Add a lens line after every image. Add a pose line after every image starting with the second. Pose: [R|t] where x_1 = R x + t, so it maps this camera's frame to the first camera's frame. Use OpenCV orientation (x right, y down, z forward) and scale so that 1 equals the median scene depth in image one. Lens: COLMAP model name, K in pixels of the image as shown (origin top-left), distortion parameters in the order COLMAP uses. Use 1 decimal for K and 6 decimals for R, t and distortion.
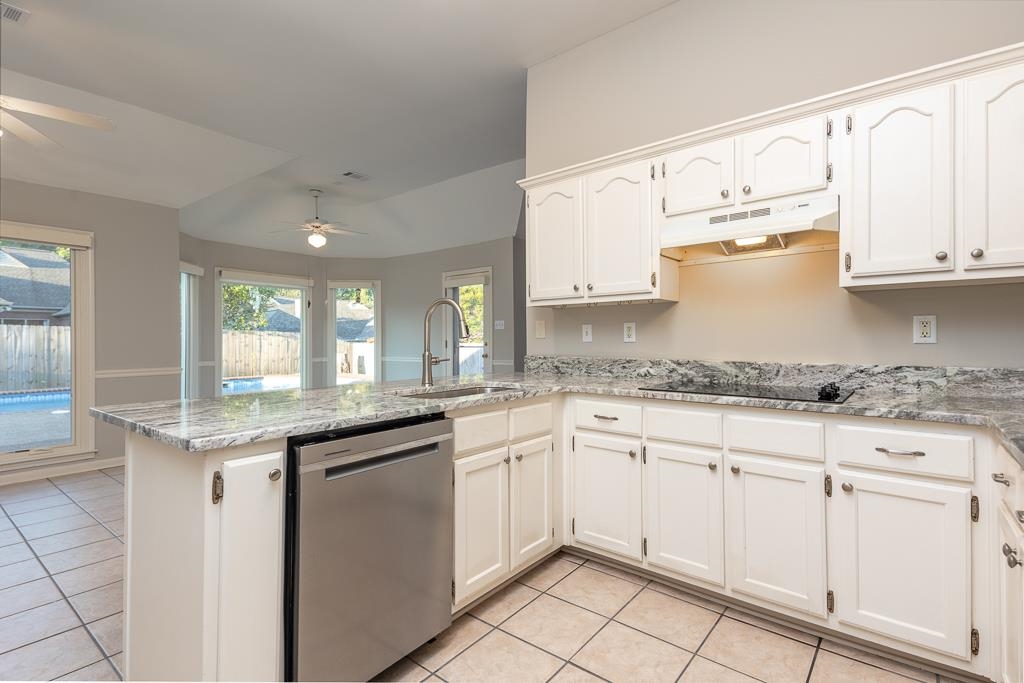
lens RADIAL K [[485.0, 0, 510.0], [0, 485.0, 339.9], [0, 0, 1]] dist [0.054393, -0.023330]
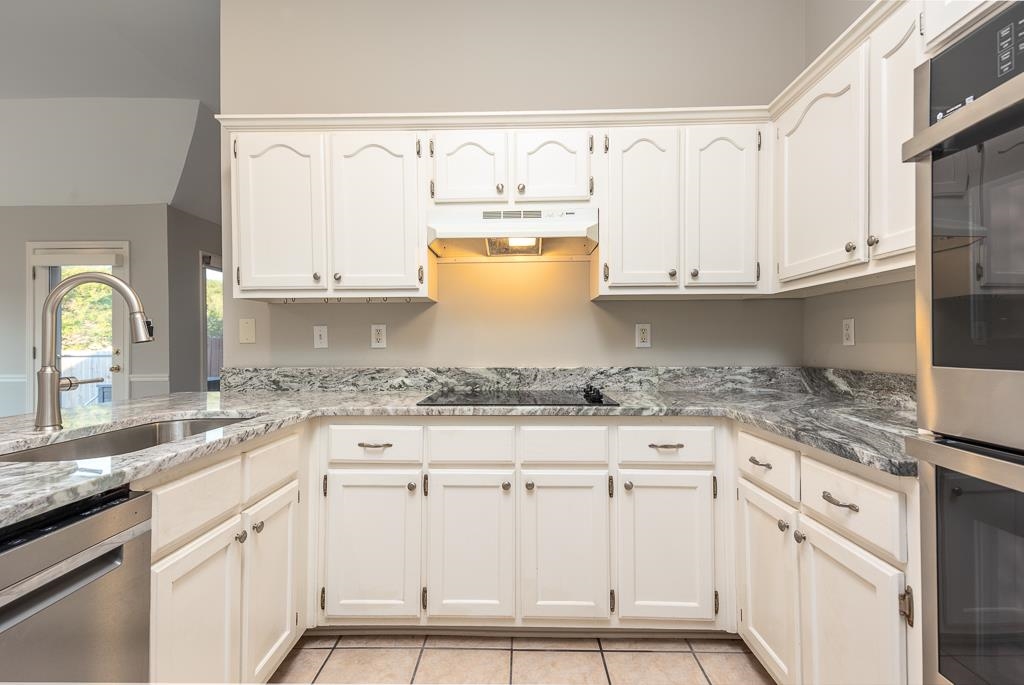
lens RADIAL K [[485.0, 0, 510.0], [0, 485.0, 340.9], [0, 0, 1]] dist [0.054393, -0.023330]
pose [[0.791503, 0.003647, 0.611154, -0.107583], [0.002309, 0.999957, -0.008957, 0.000757], [-0.611160, 0.008500, 0.791461, 0.247182]]
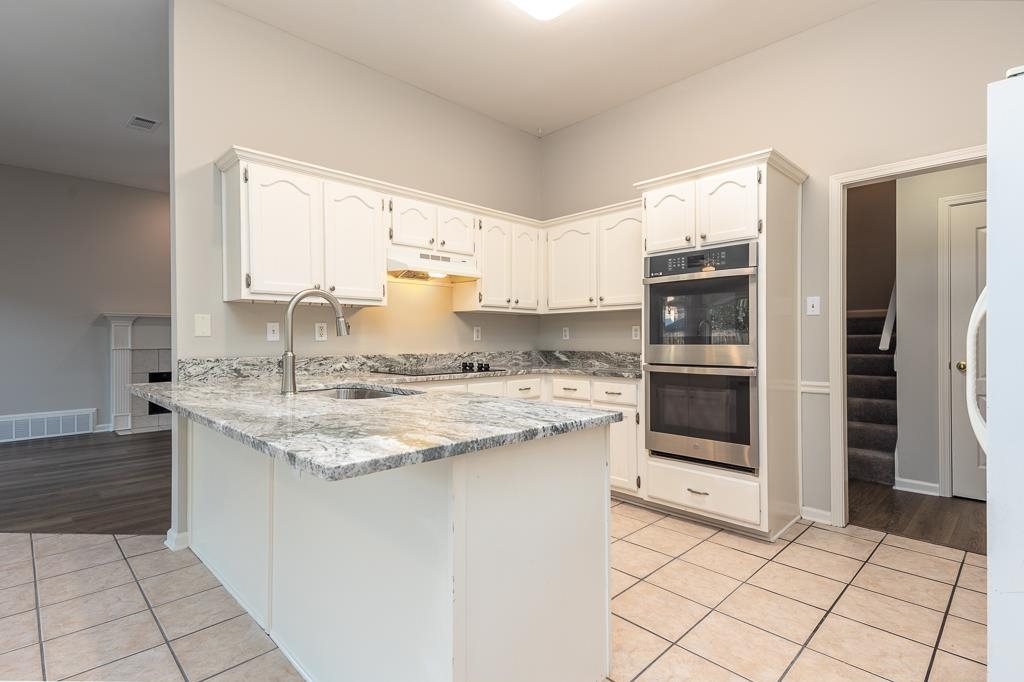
lens RADIAL K [[494.0, 0, 508.0], [0, 494.0, 338.2], [0, 0, 1]] dist [0.039185, -0.001176]
pose [[0.120400, 0.004817, 0.992714, -0.984672], [0.001478, 0.999986, -0.005031, 0.006111], [-0.992724, 0.002073, 0.120391, 0.565406]]
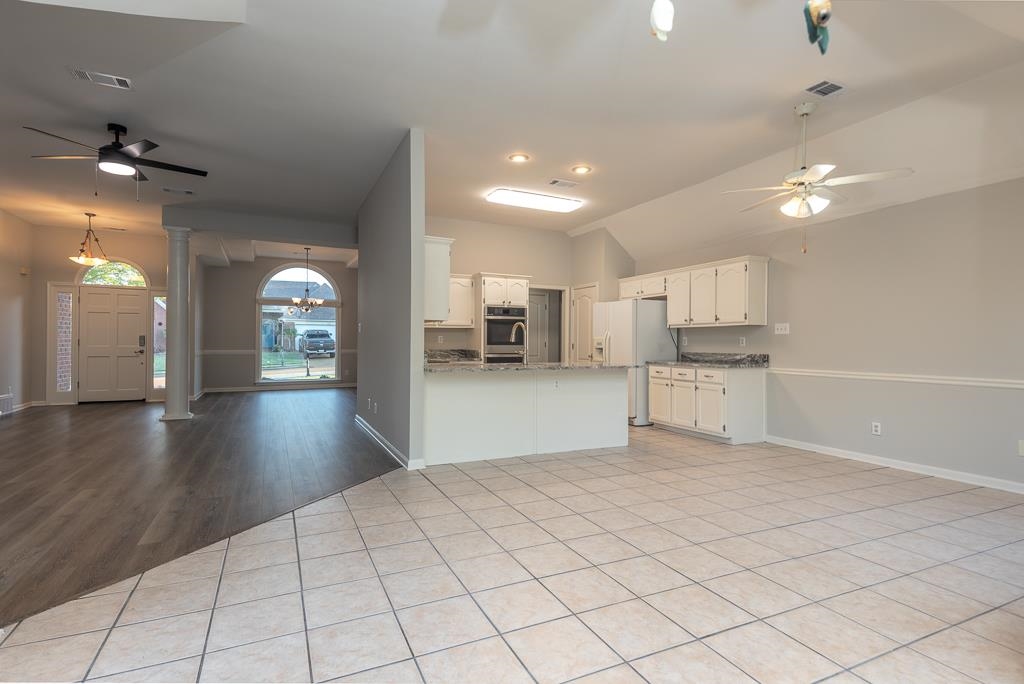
lens RADIAL K [[502.3, 0, 487.6], [0, 502.3, 340.6], [0, 0, 1]] dist [0.051398, -0.000301]
pose [[-0.886007, 0.000178, 0.463672, -1.036433], [-0.002082, 0.999988, -0.004361, 0.001518], [-0.463668, -0.004830, -0.885996, 3.035357]]
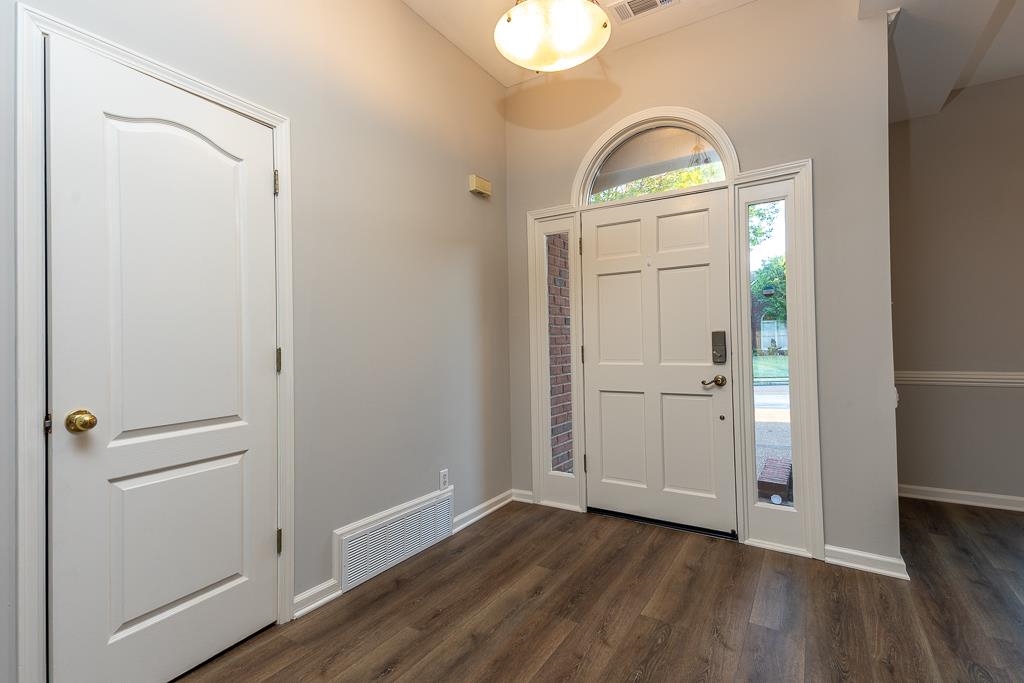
lens RADIAL K [[514.3, 0, 526.7], [0, 514.3, 340.2], [0, 0, 1]] dist [0.046460, -0.000022]
pose [[-0.167139, 0.021404, 0.985701, 2.024700], [0.016232, 0.999689, -0.018955, -0.010817], [-0.985800, 0.012831, -0.167434, 1.420144]]
